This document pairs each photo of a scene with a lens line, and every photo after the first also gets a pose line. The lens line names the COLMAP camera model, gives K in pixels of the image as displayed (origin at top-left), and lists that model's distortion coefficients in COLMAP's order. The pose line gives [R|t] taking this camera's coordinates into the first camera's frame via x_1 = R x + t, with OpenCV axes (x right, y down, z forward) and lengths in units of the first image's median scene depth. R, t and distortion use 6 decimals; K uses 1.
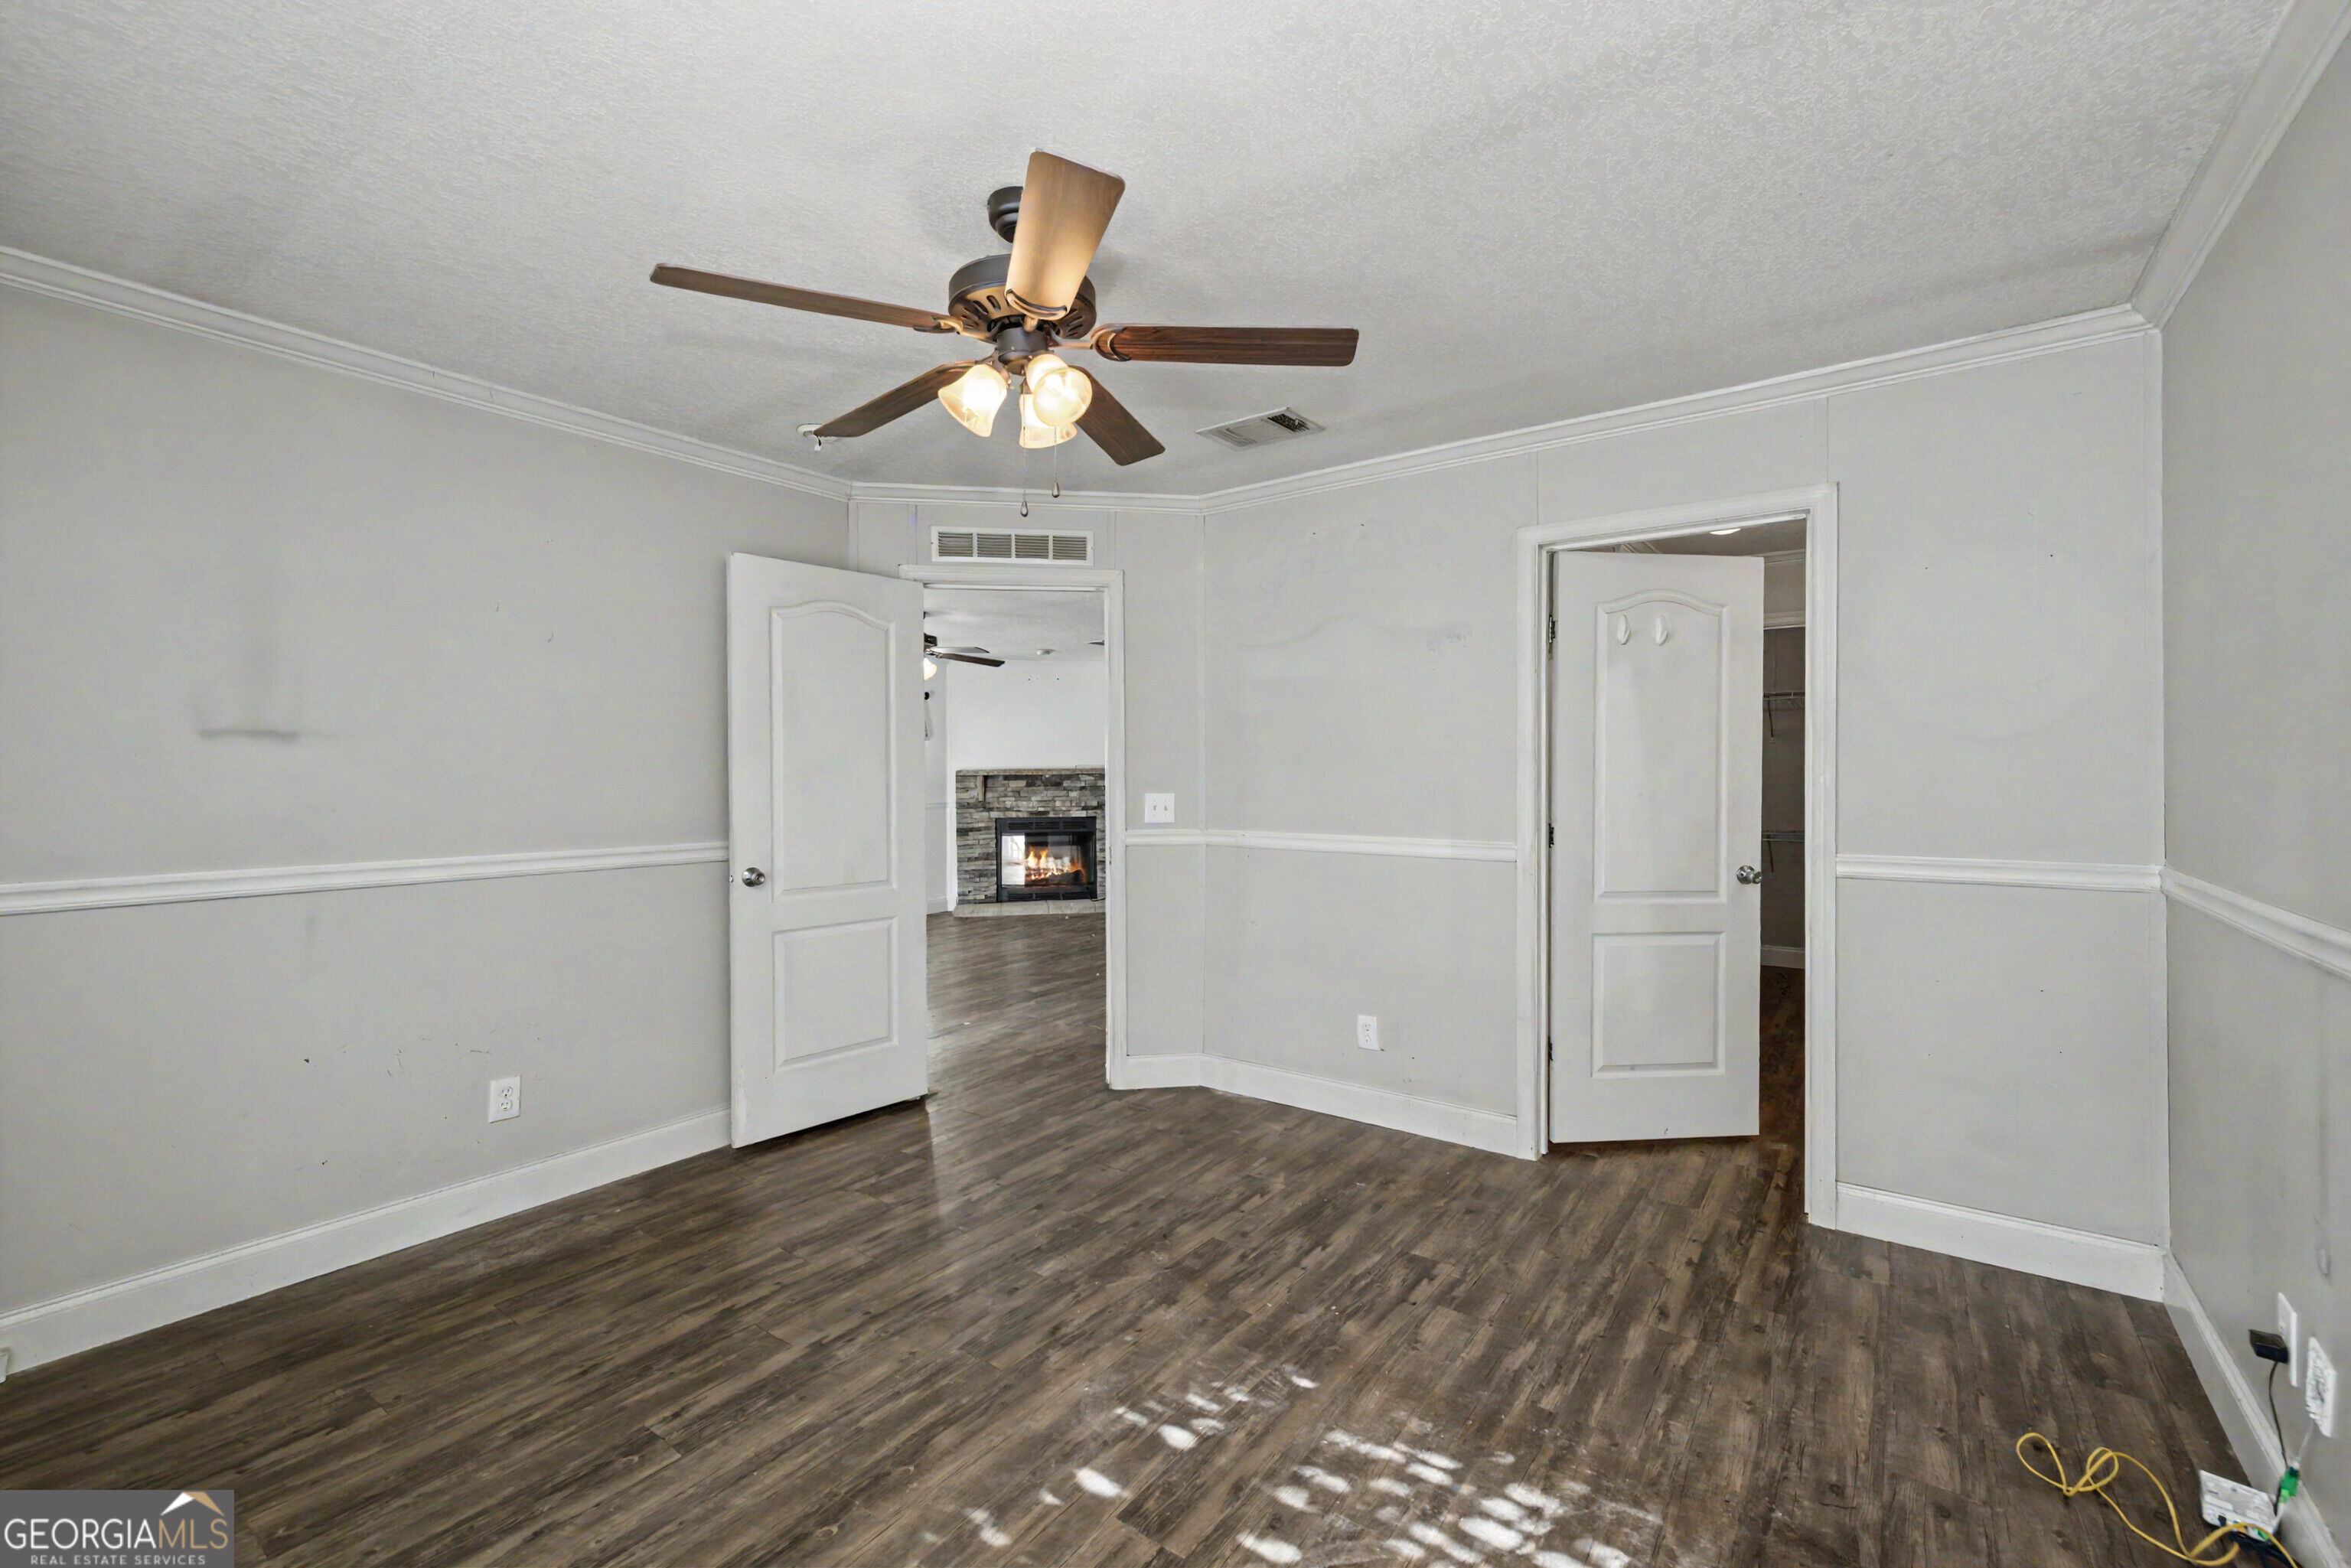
lens RADIAL K [[986.7, 0, 1169.1], [0, 986.7, 776.6], [0, 0, 1]] dist [0.005882, -0.000172]
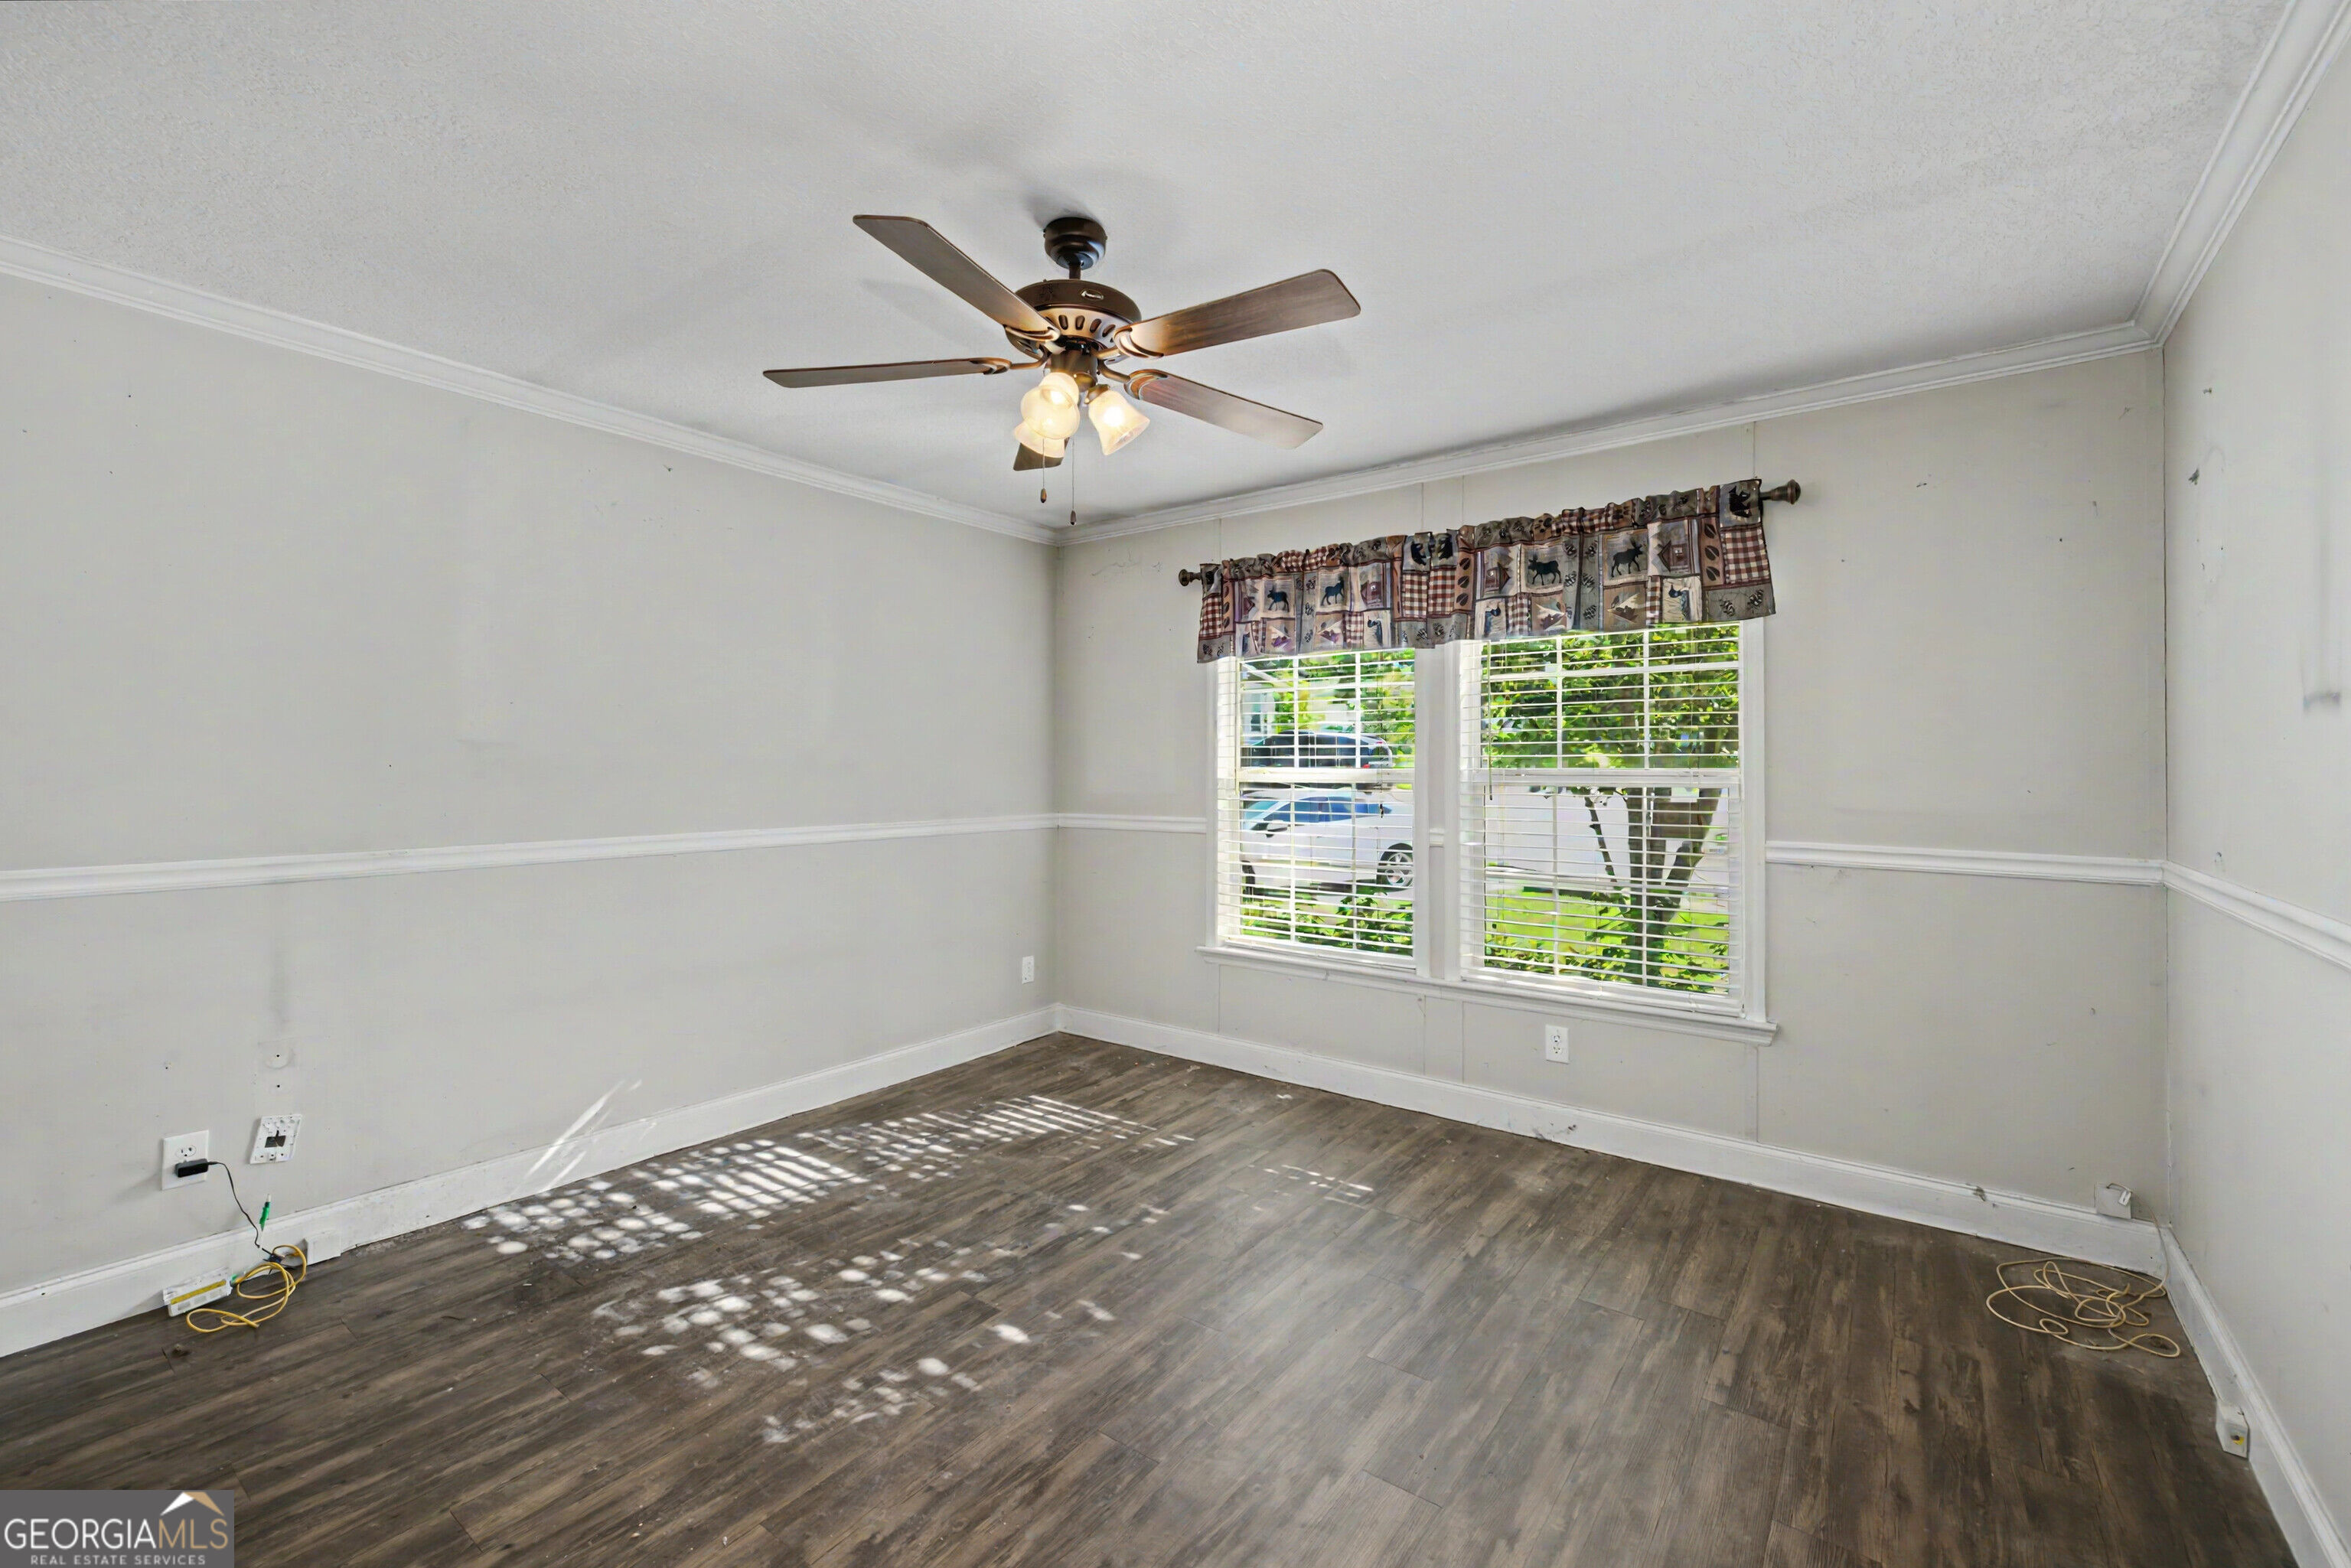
lens RADIAL K [[996.8, 0, 1176.0], [0, 996.8, 759.4], [0, 0, 1]] dist [0.003583, -0.000007]
pose [[-0.999998, 0.000731, 0.002109, -0.183458], [0.000715, 0.999972, -0.007470, -0.000523], [-0.002114, -0.007469, -0.999970, 1.457496]]
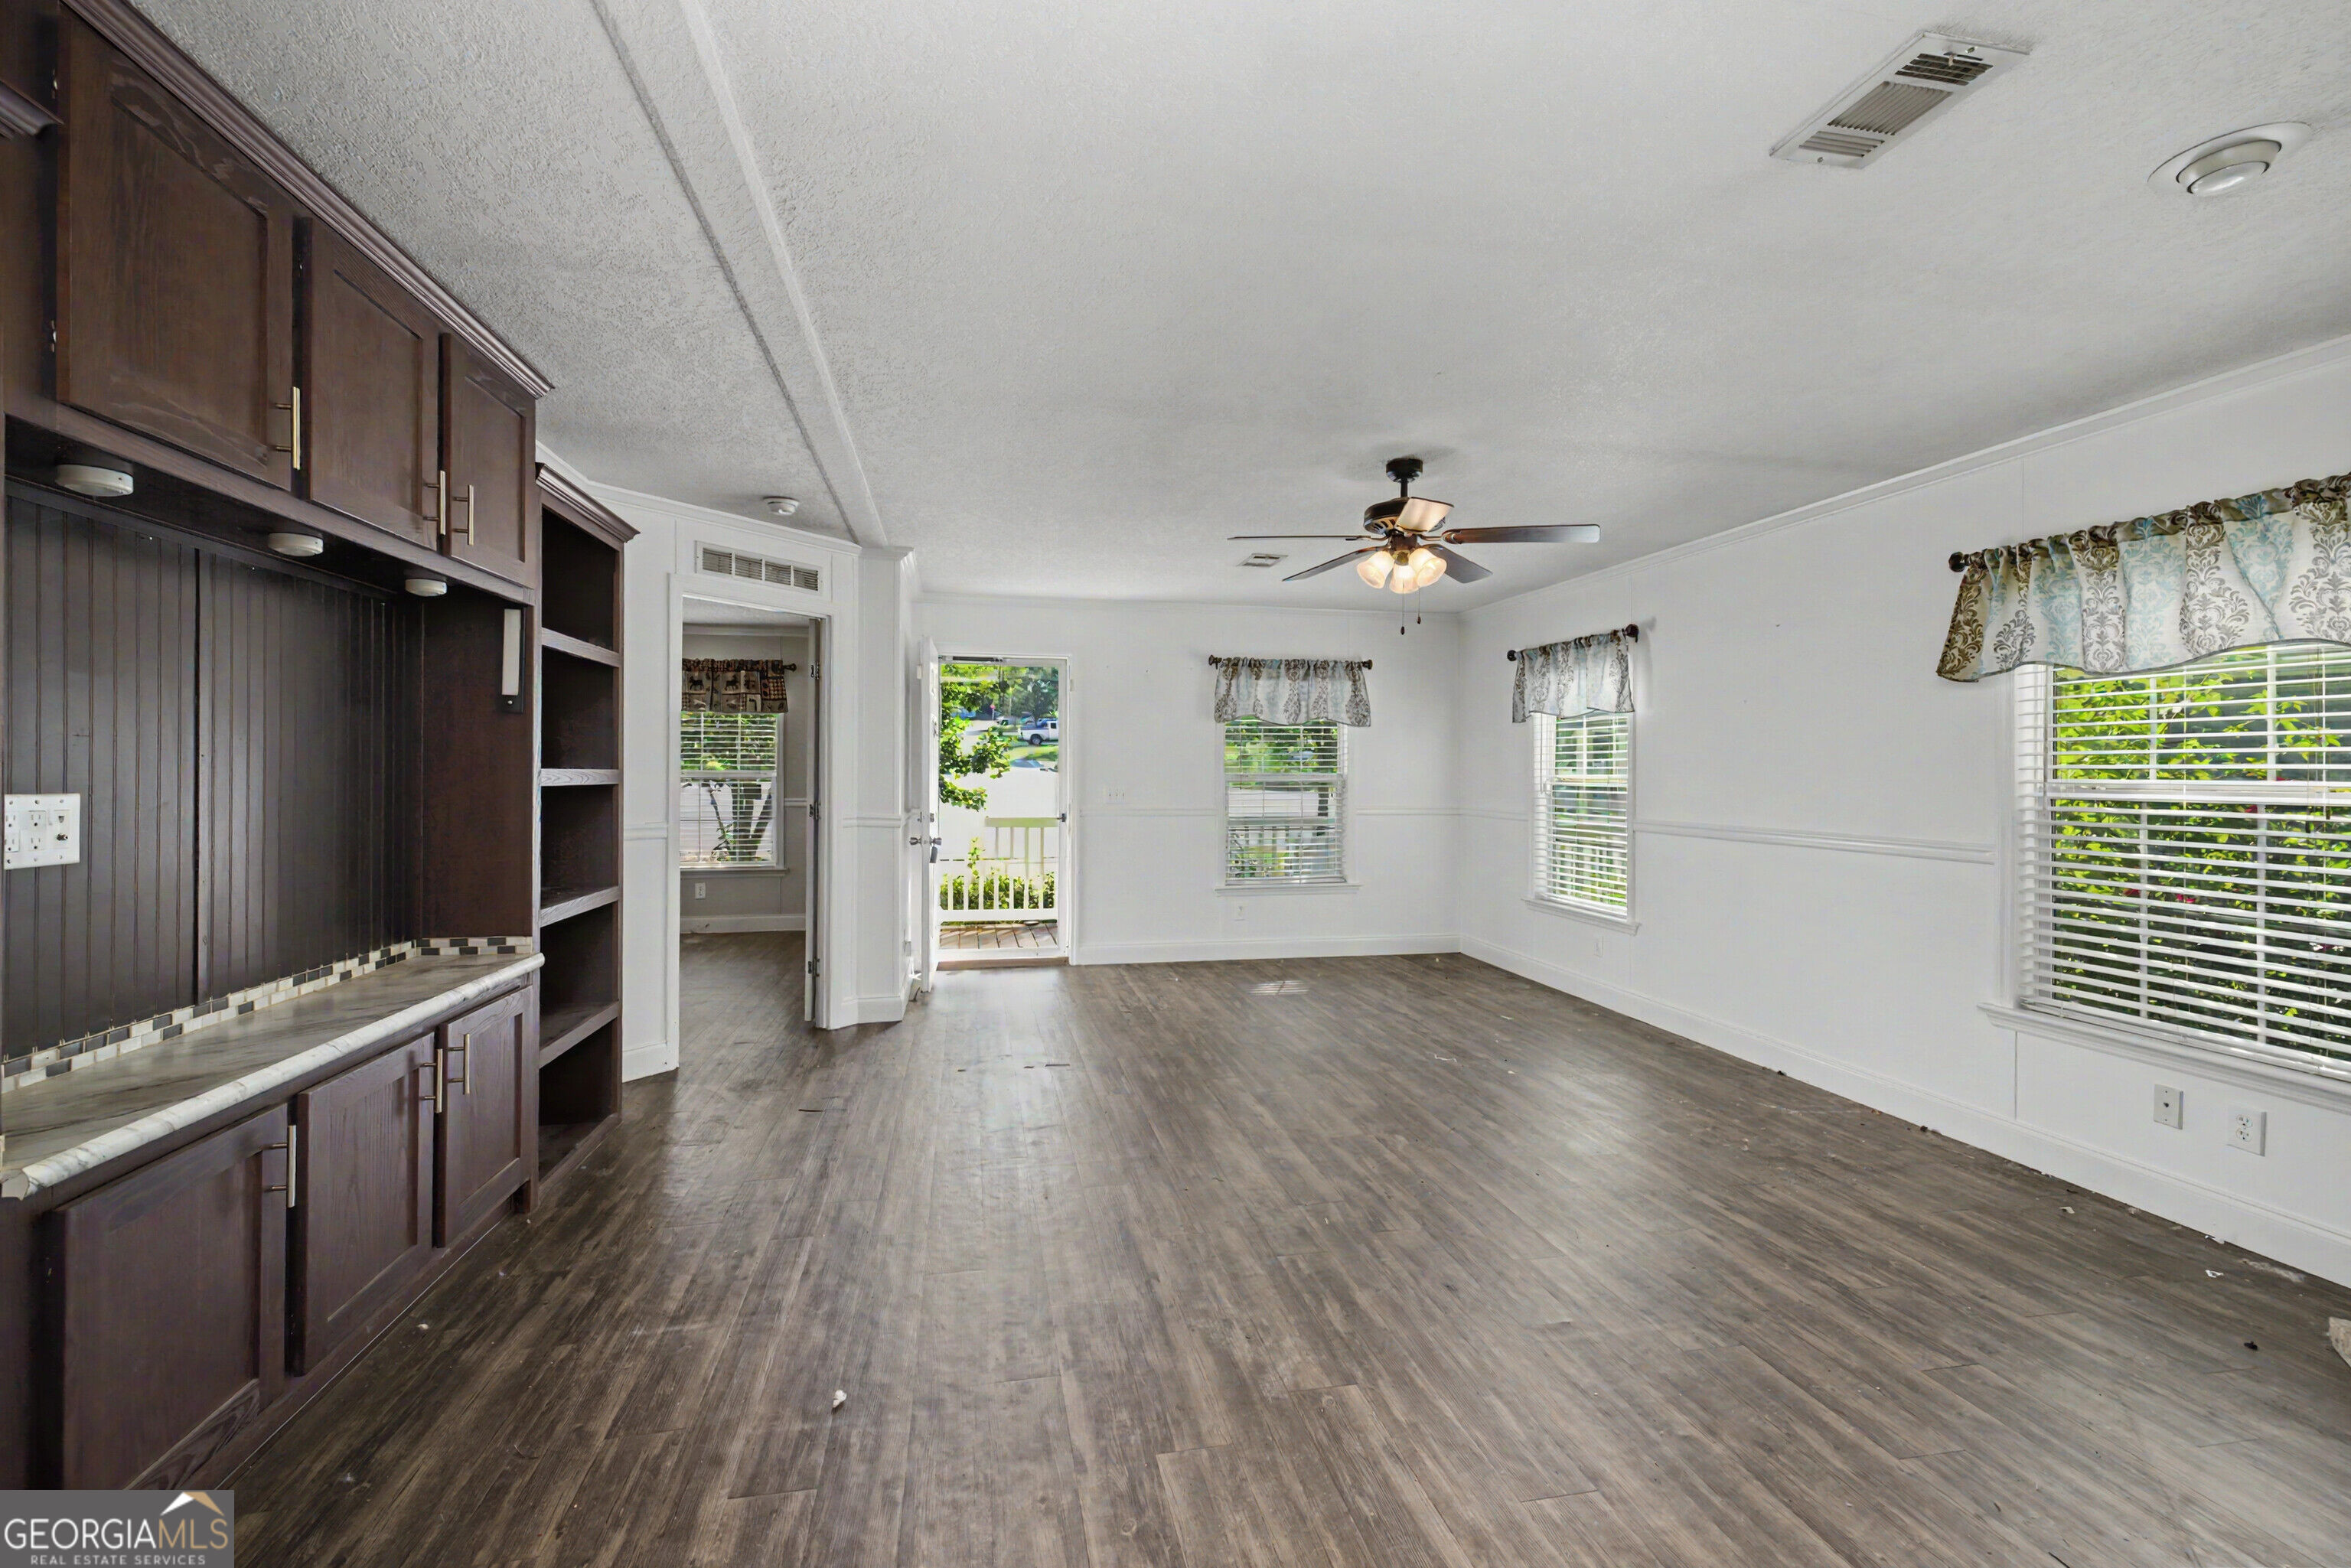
lens RADIAL K [[1002.4, 0, 1143.1], [0, 1002.4, 785.9], [0, 0, 1]] dist [0.003140, 0.000150]
pose [[-0.688307, 0.009506, -0.725358, 0.555014], [-0.003587, 0.999857, 0.016507, -0.005412], [0.725411, 0.013963, -0.688174, 3.098653]]
